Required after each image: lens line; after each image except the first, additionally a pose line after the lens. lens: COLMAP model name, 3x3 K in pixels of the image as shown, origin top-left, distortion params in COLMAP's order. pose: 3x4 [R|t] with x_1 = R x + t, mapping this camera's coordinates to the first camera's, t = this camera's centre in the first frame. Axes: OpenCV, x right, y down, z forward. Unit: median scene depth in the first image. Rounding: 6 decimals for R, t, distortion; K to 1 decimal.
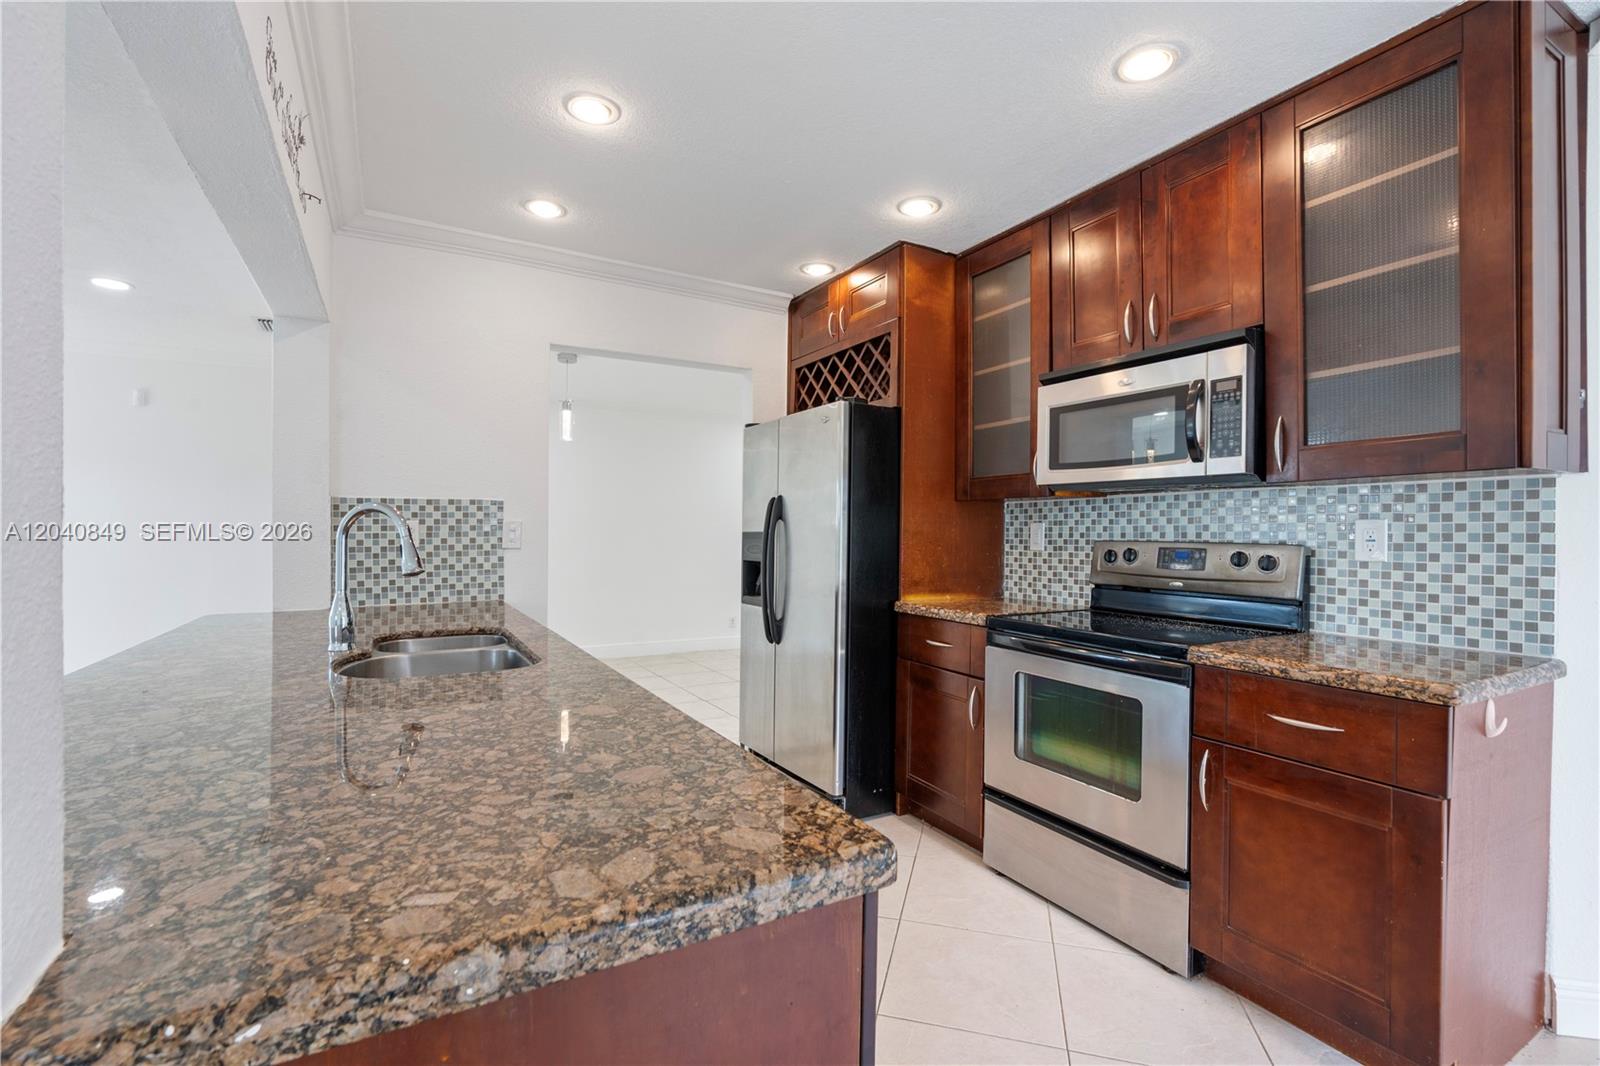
lens RADIAL K [[718.8, 0, 799.8], [0, 718.8, 539.1], [0, 0, 1]] dist [-0.000951, 0.000247]
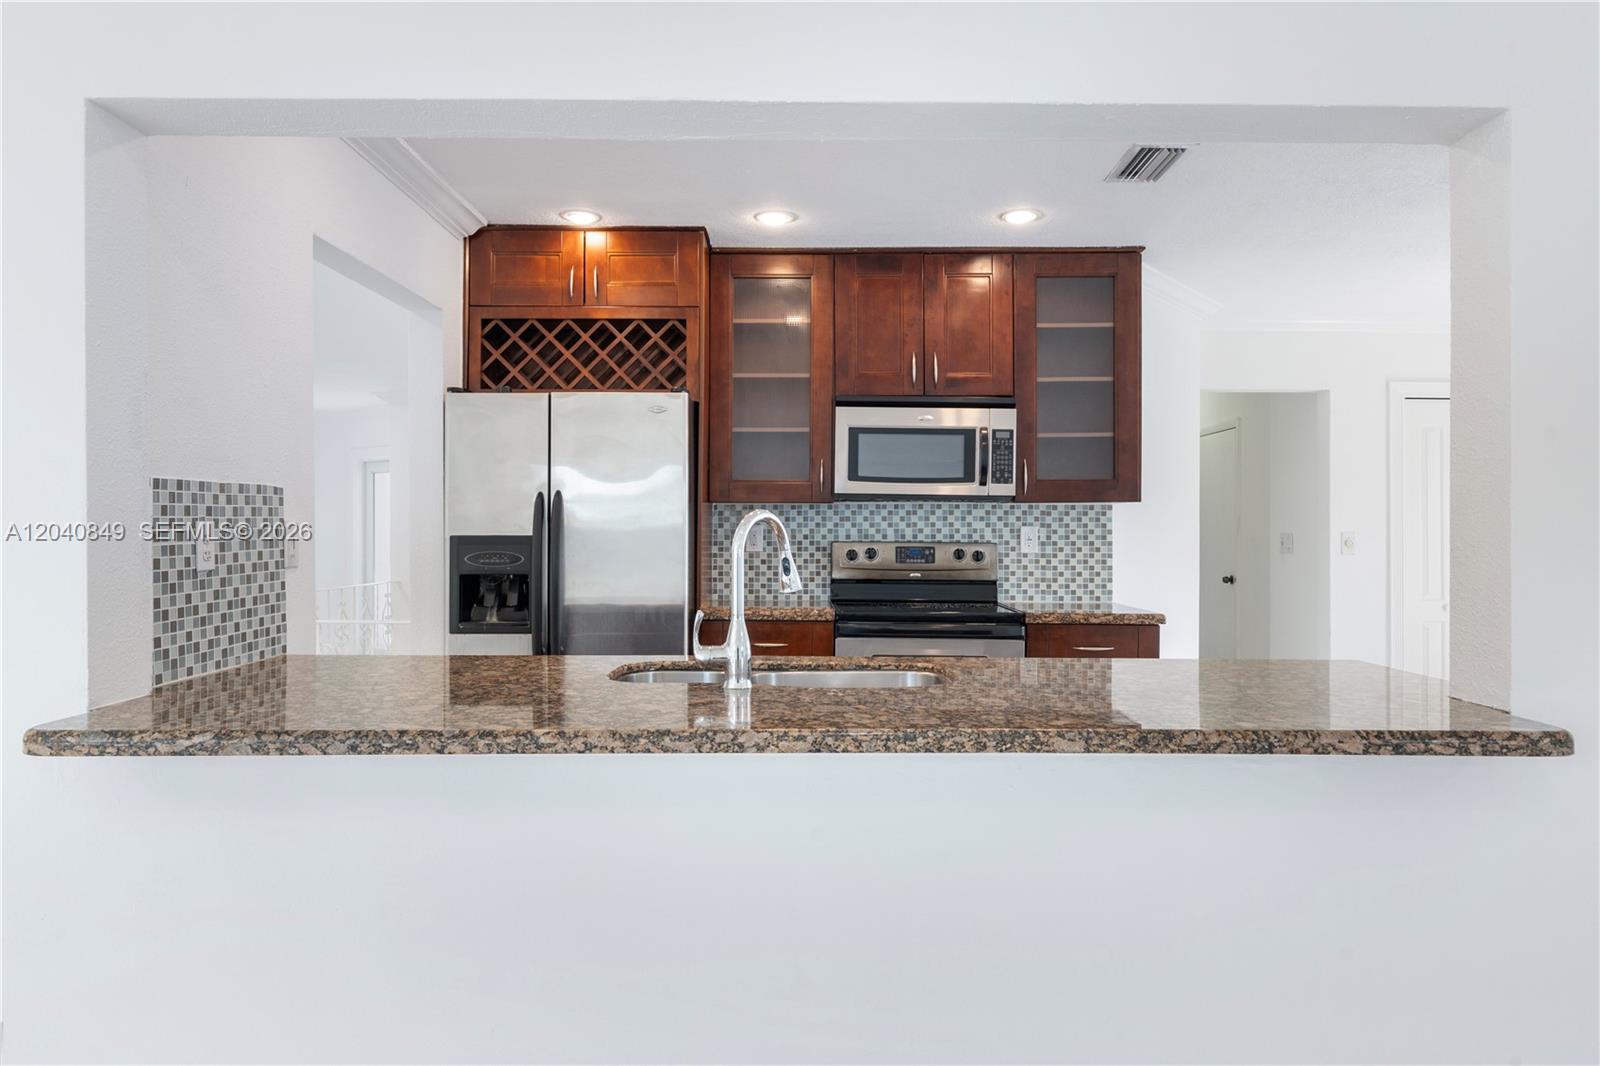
lens RADIAL K [[1043.5, 0, 800.0], [0, 1043.5, 533.0], [0, 0, 1]] dist [0.002708, 0.000579]
pose [[0.499638, -0.006091, 0.866213, -1.148048], [0.006881, 0.999972, 0.003063, -0.018565], [-0.866207, 0.004430, 0.499666, 0.237693]]
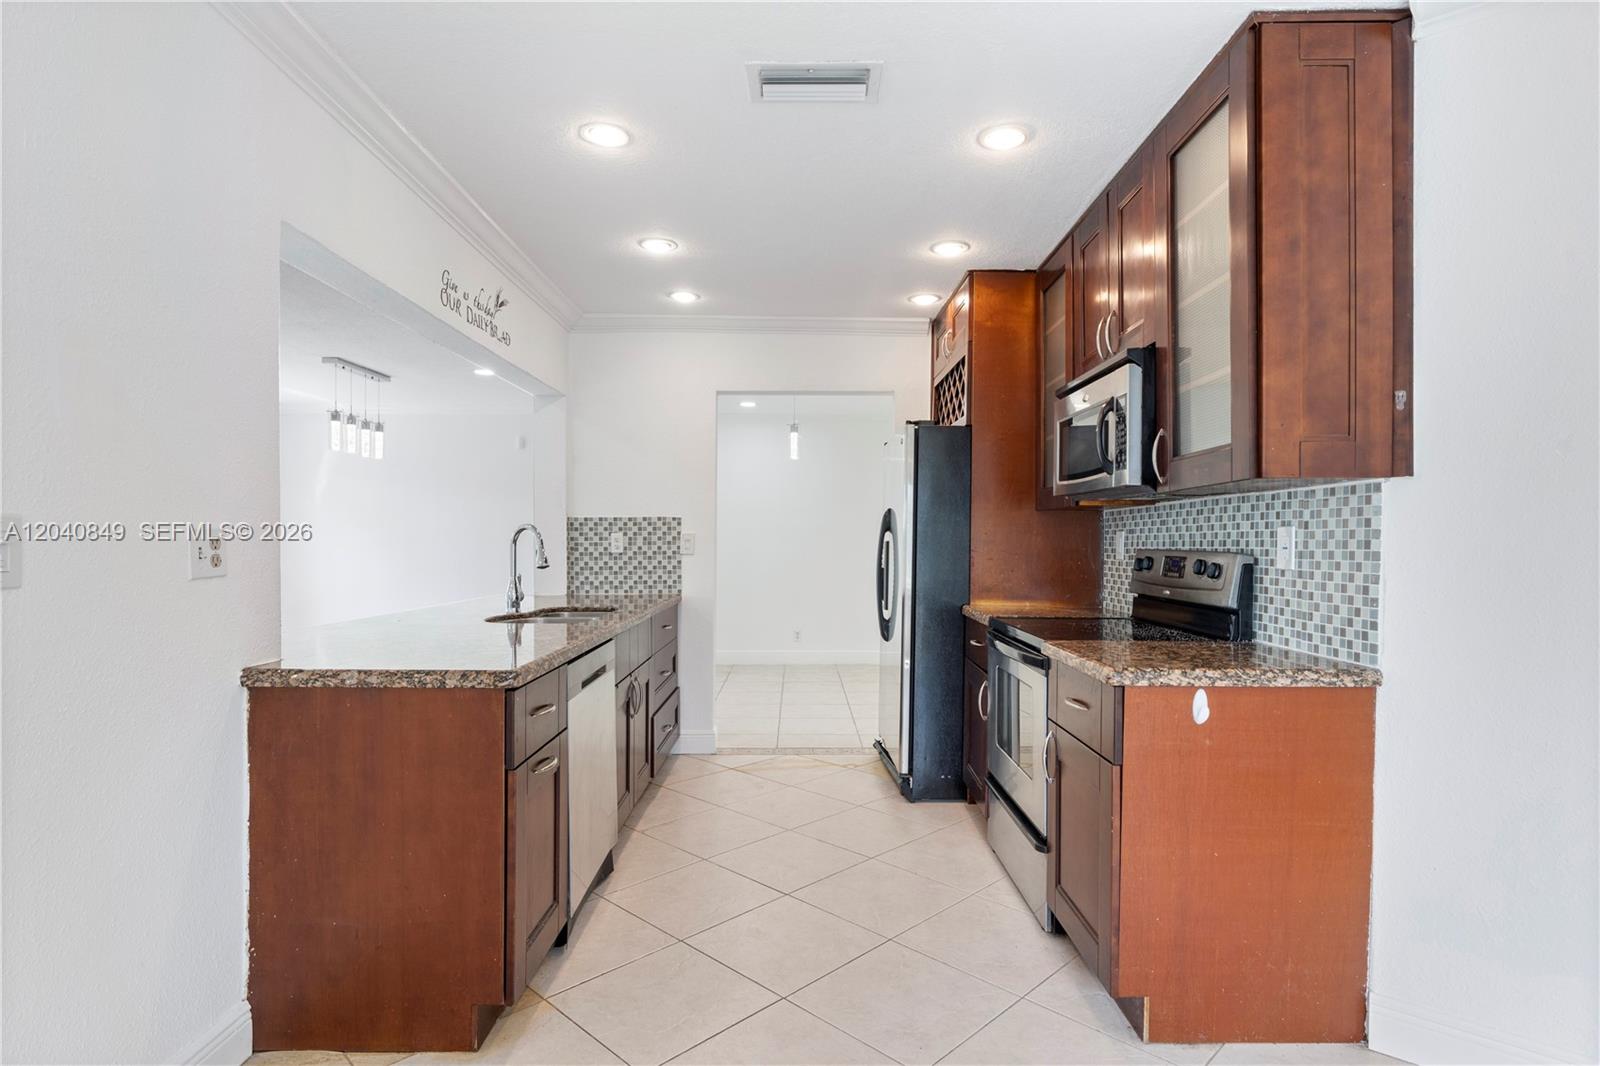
lens RADIAL K [[839.7, 0, 800.6], [0, 839.7, 559.5], [0, 0, 1]] dist [-0.007901, -0.000362]
pose [[0.869984, 0.008824, -0.493002, 0.629537], [-0.003683, 0.999928, 0.011398, 0.005629], [0.493067, -0.008100, 0.869954, -0.252918]]
